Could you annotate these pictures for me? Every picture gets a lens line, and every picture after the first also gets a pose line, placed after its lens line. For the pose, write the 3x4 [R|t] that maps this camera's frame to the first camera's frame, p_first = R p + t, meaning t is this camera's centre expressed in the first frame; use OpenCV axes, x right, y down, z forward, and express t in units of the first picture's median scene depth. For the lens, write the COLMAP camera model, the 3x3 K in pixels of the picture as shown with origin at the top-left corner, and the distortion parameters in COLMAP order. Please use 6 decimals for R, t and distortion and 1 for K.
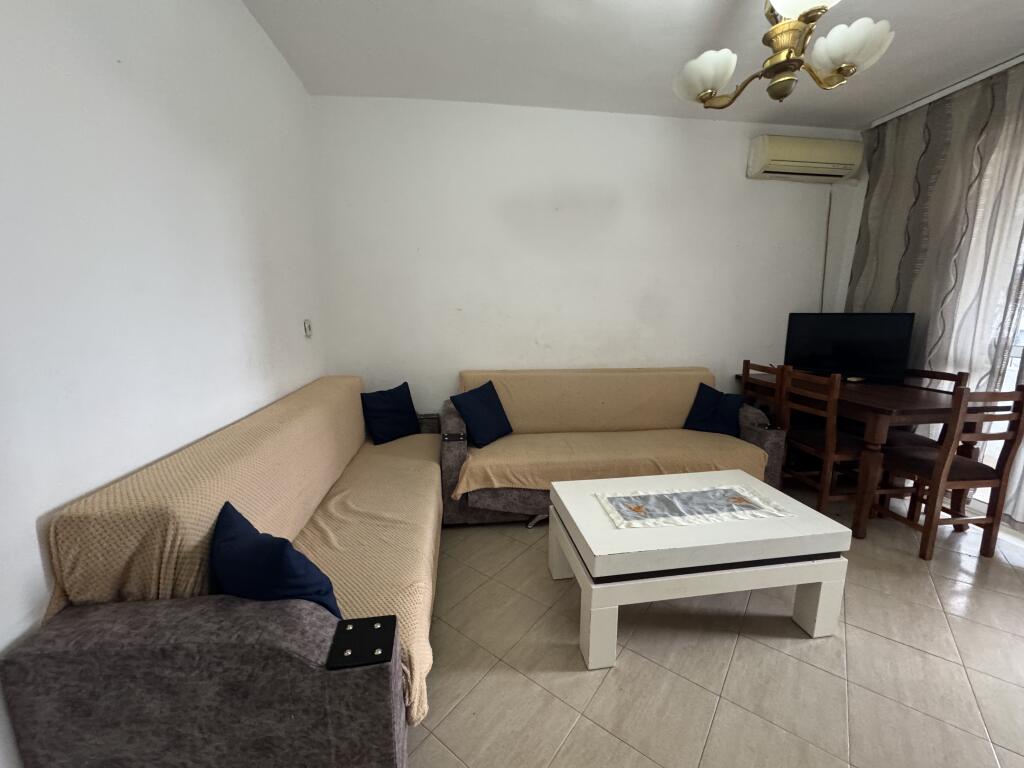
lens RADIAL K [[416.0, 0, 514.1], [0, 416.0, 384.0], [0, 0, 1]] dist [-0.008515, 0.000364]
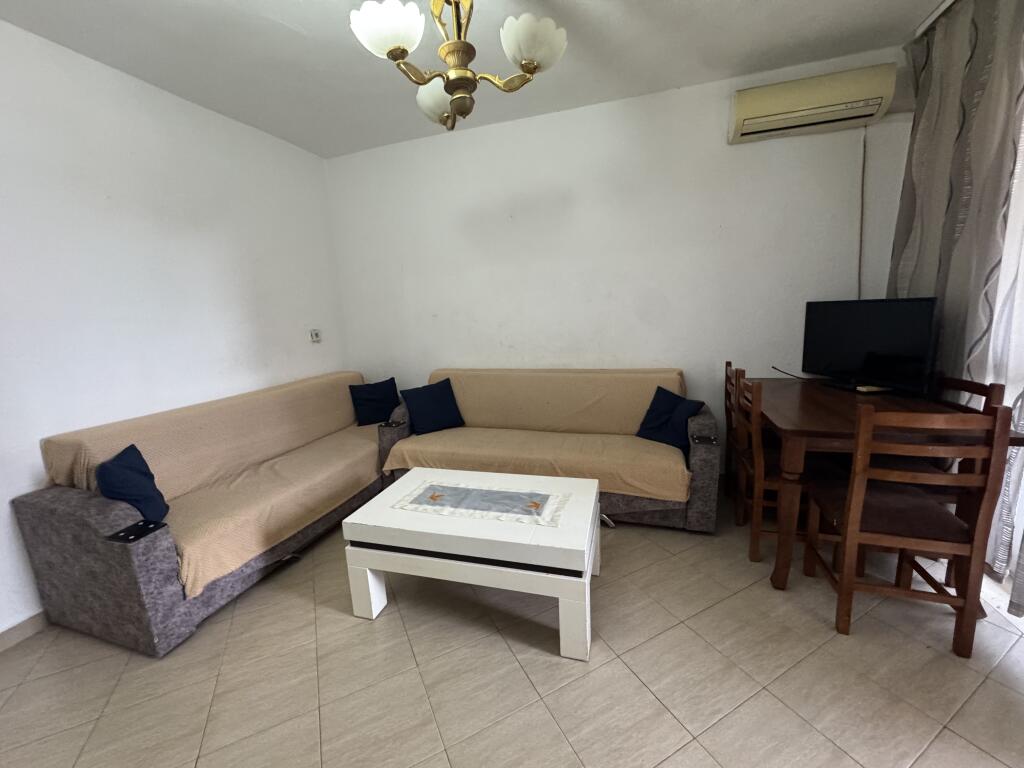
lens RADIAL K [[416.0, 0, 514.5], [0, 416.0, 385.2], [0, 0, 1]] dist [-0.008515, 0.000364]
pose [[0.900844, 0.033506, -0.432849, 0.633898], [-0.027097, 0.999413, 0.020969, -0.017936], [0.433297, -0.007161, 0.901223, 0.058457]]
